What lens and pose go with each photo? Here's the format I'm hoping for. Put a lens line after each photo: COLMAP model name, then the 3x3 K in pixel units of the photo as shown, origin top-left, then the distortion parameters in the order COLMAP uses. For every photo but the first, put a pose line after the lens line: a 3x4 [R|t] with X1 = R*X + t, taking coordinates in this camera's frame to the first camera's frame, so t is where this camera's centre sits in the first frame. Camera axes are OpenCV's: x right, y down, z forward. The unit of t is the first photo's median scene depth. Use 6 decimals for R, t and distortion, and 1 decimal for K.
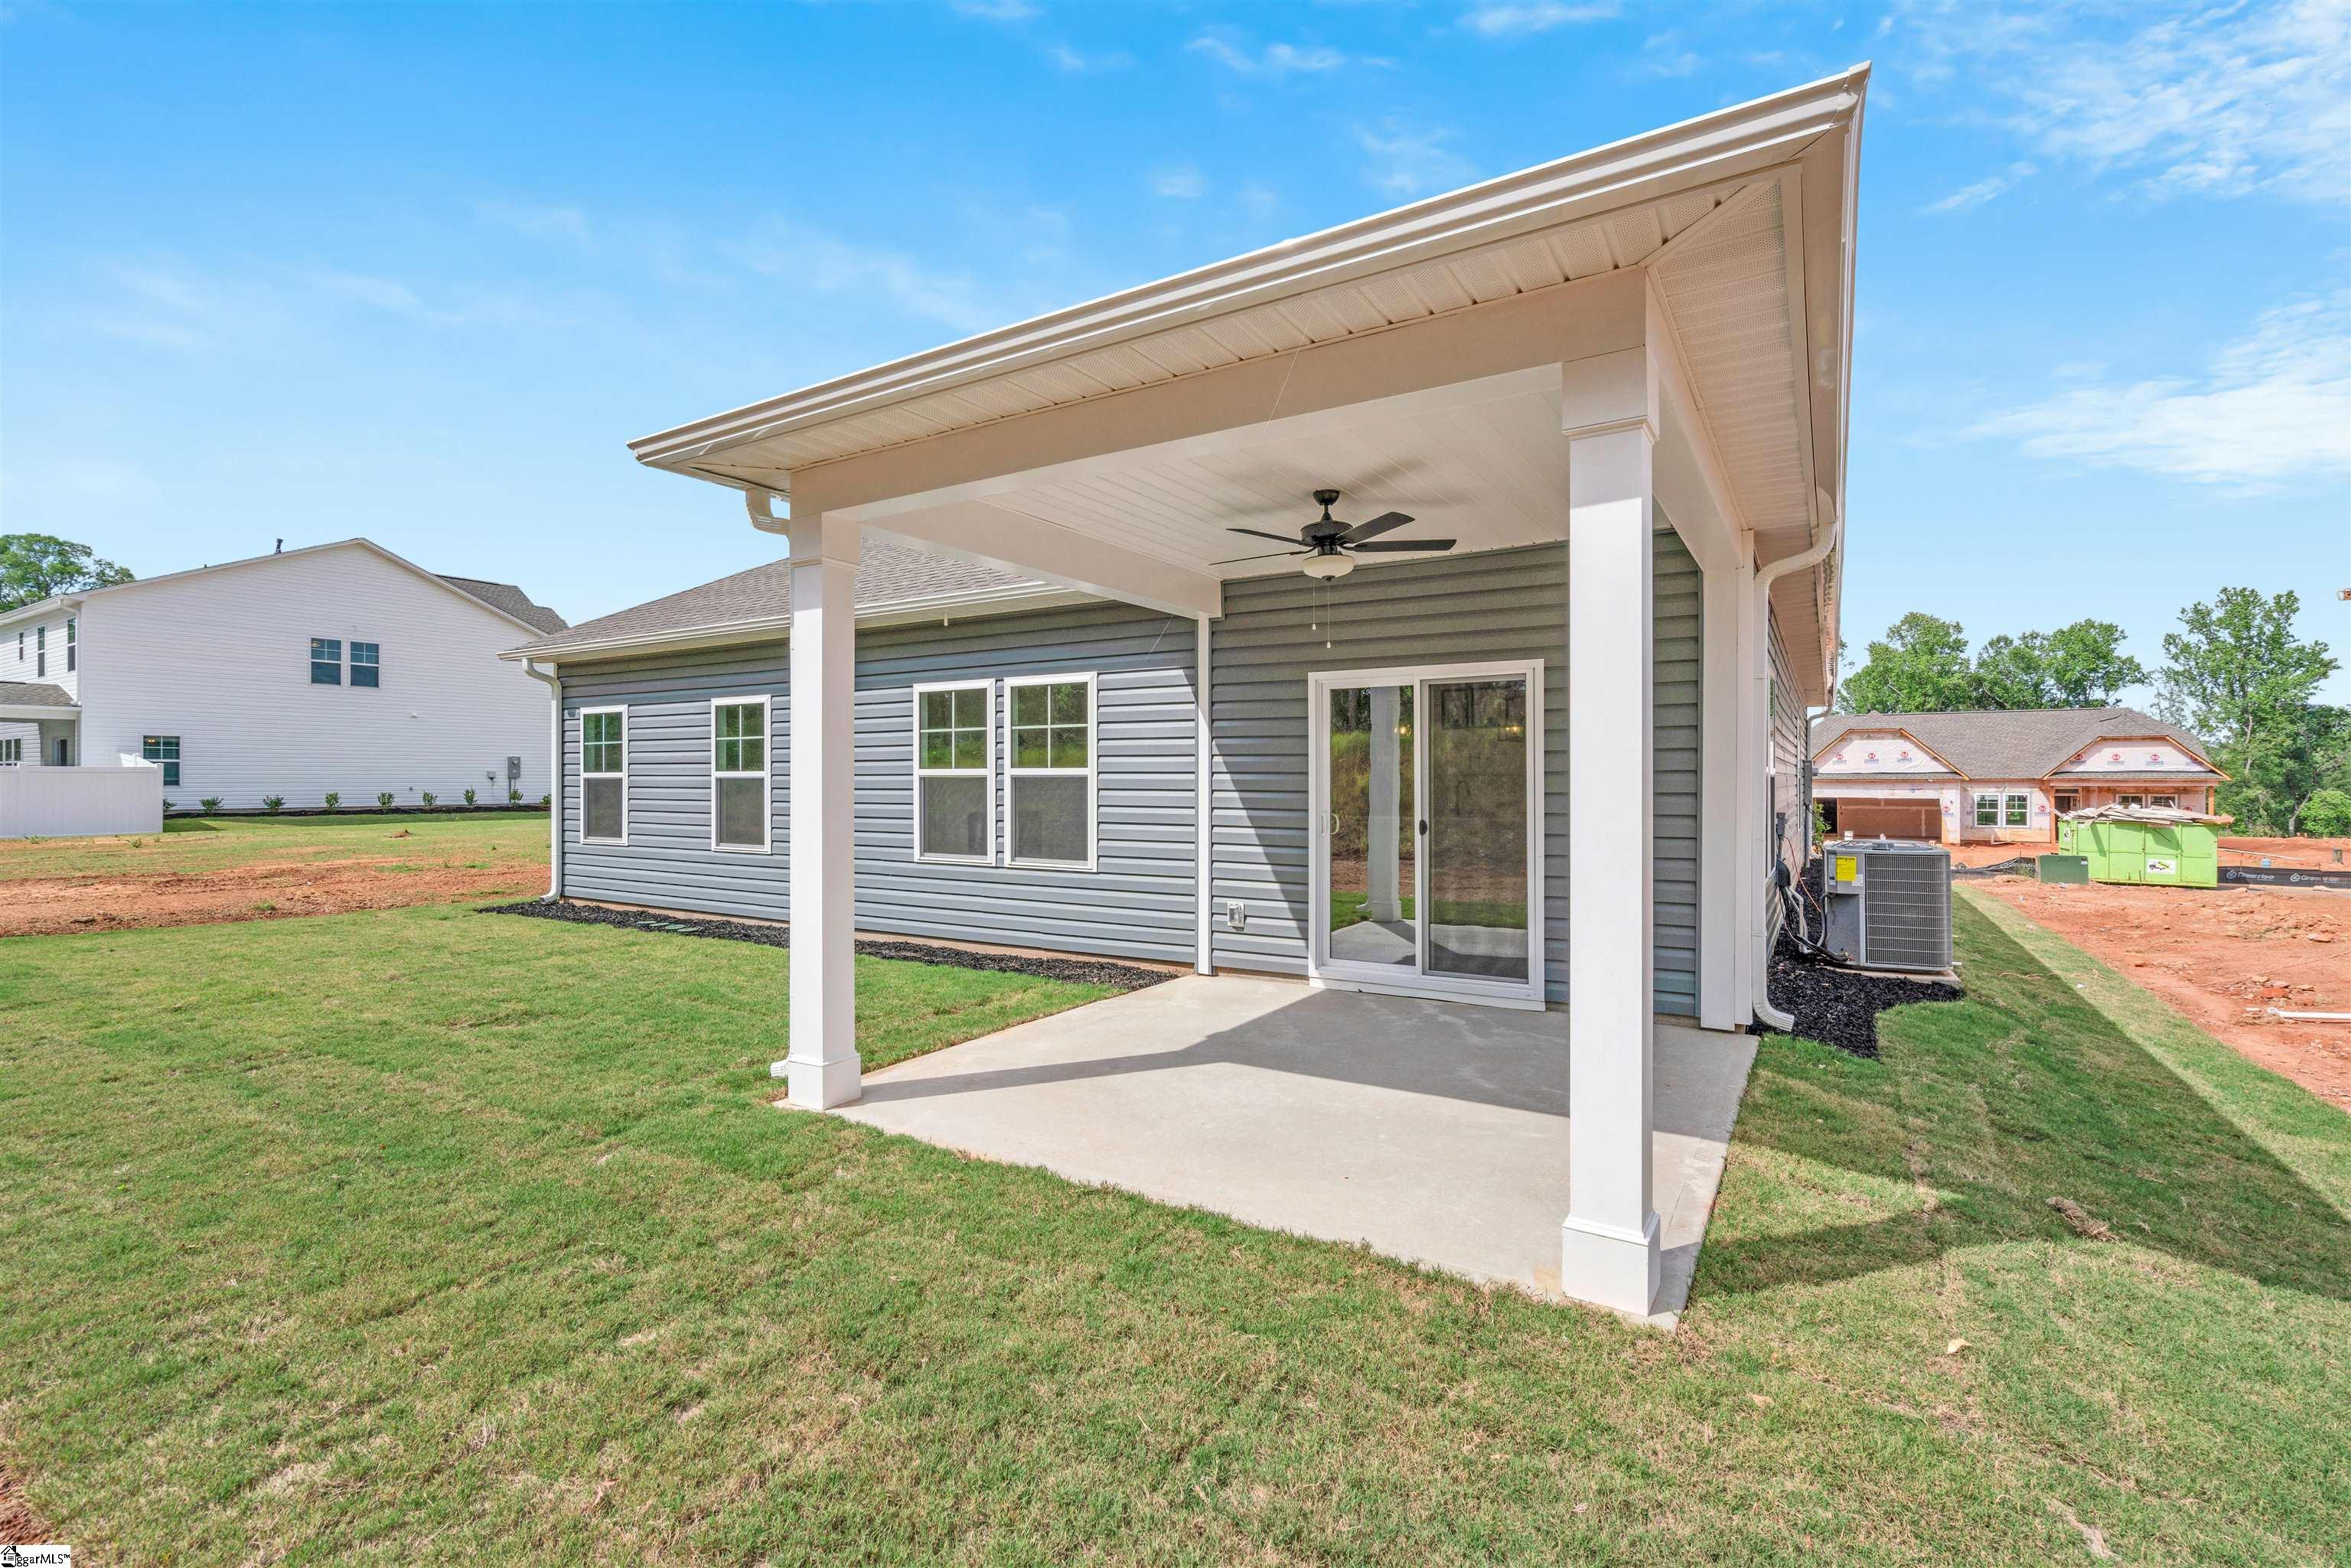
lens RADIAL K [[1059.7, 0, 1163.8], [0, 1059.7, 776.6], [0, 0, 1]] dist [-0.001346, 0.000307]
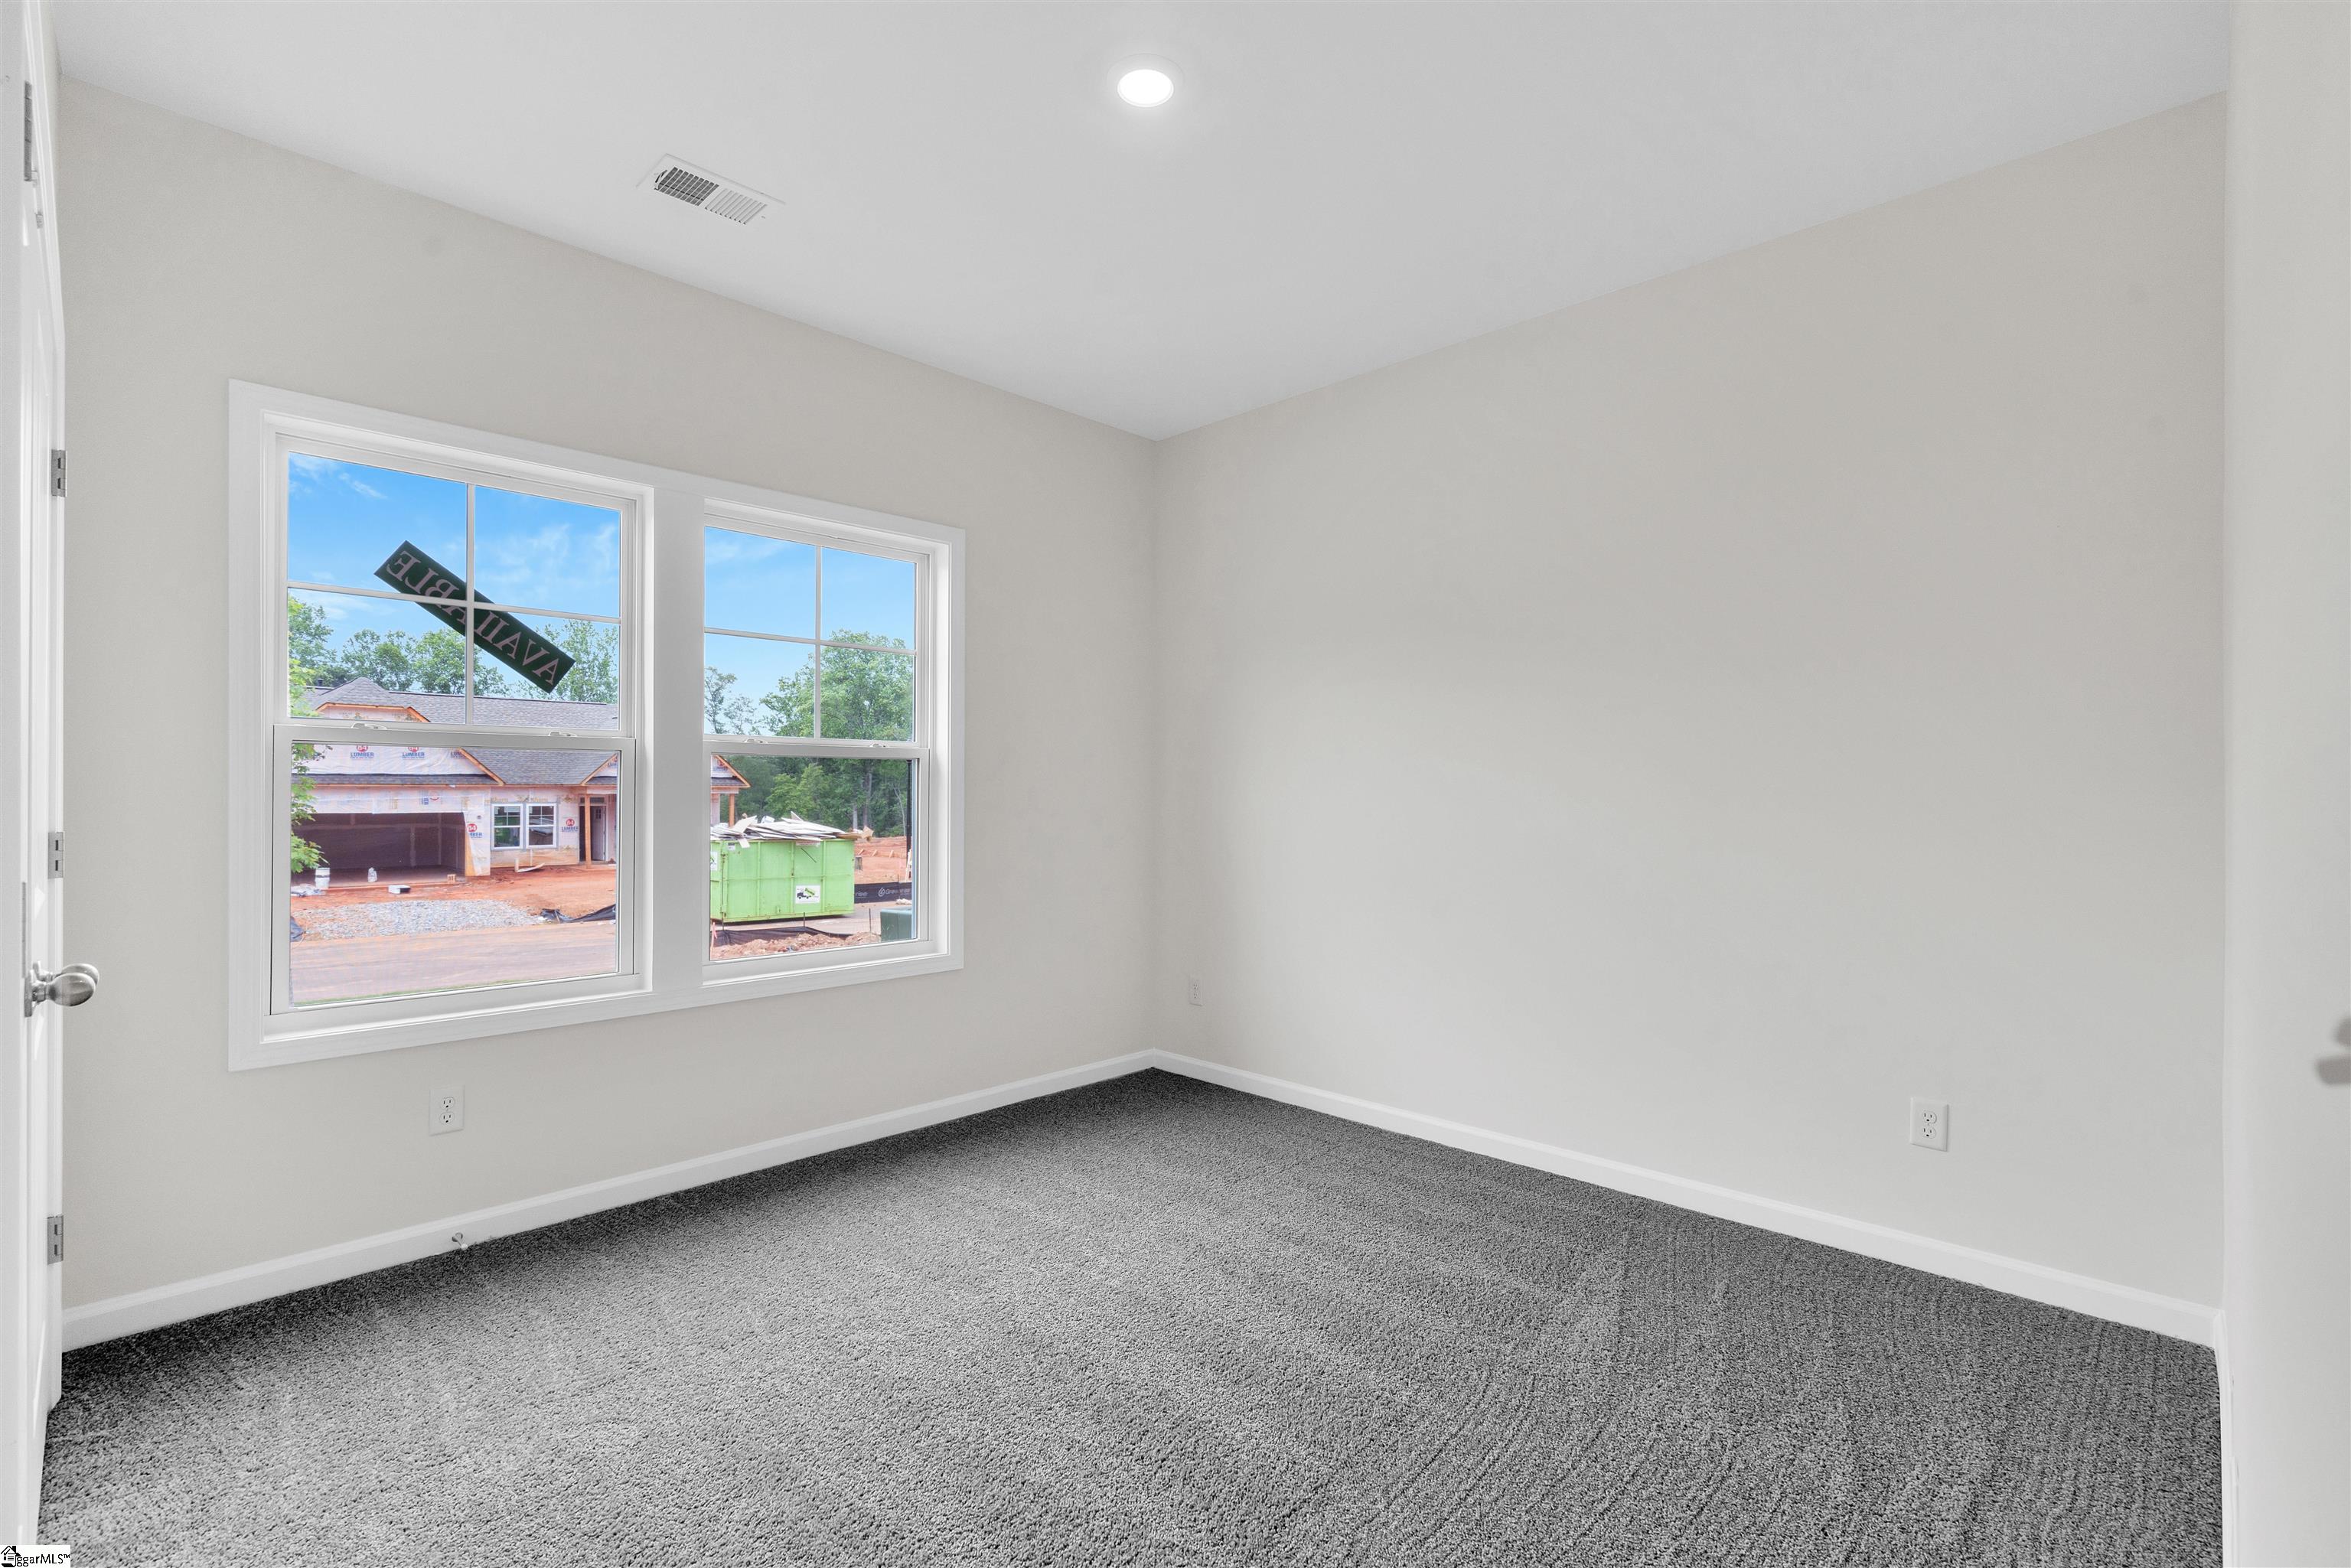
lens RADIAL K [[1059.7, 0, 1163.8], [0, 1059.7, 776.6], [0, 0, 1]] dist [-0.001346, 0.000307]
pose [[0.219847, 0.013405, 0.975442, 0.207433], [-0.007434, 0.999900, -0.012066, 0.002950], [-0.975506, -0.004599, 0.219925, 0.541488]]
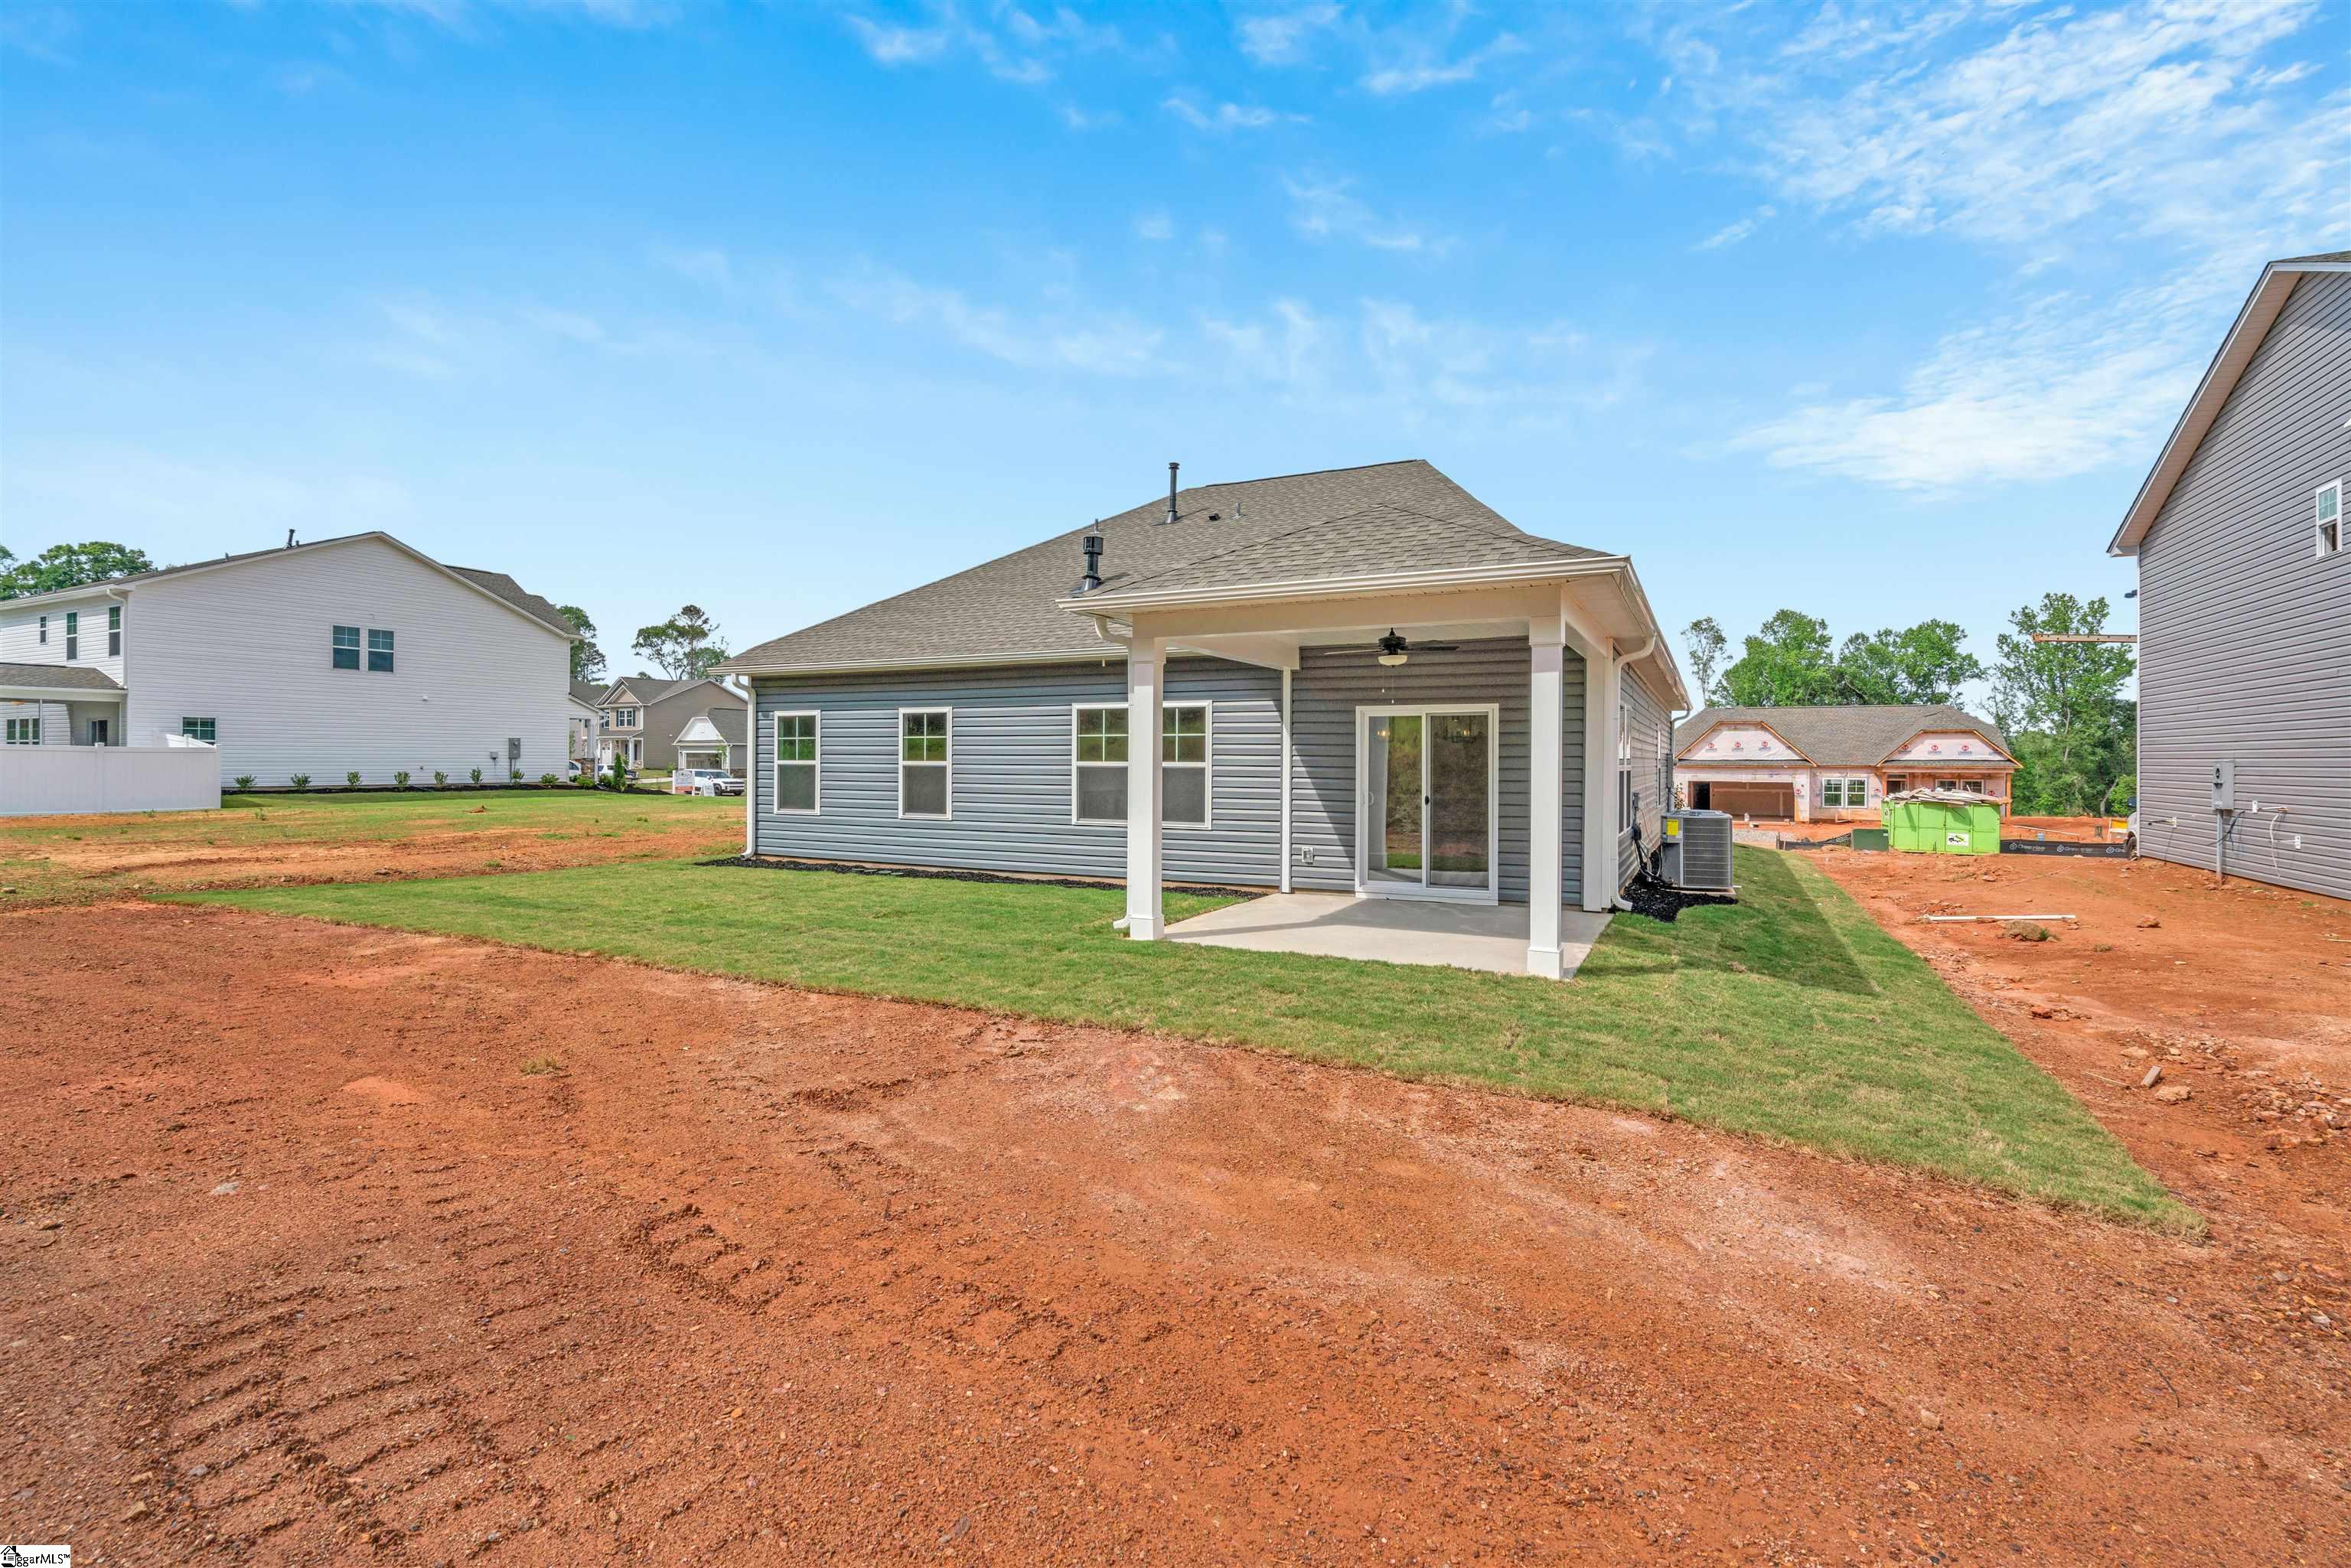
lens RADIAL K [[1069.1, 0, 1168.6], [0, 1069.1, 753.5], [0, 0, 1]] dist [-0.000833, 0.000590]
pose [[0.996007, 0.006161, 0.089065, -0.063697], [-0.005865, 0.999976, -0.003587, -0.003604], [-0.089085, 0.003051, 0.996019, -0.132479]]
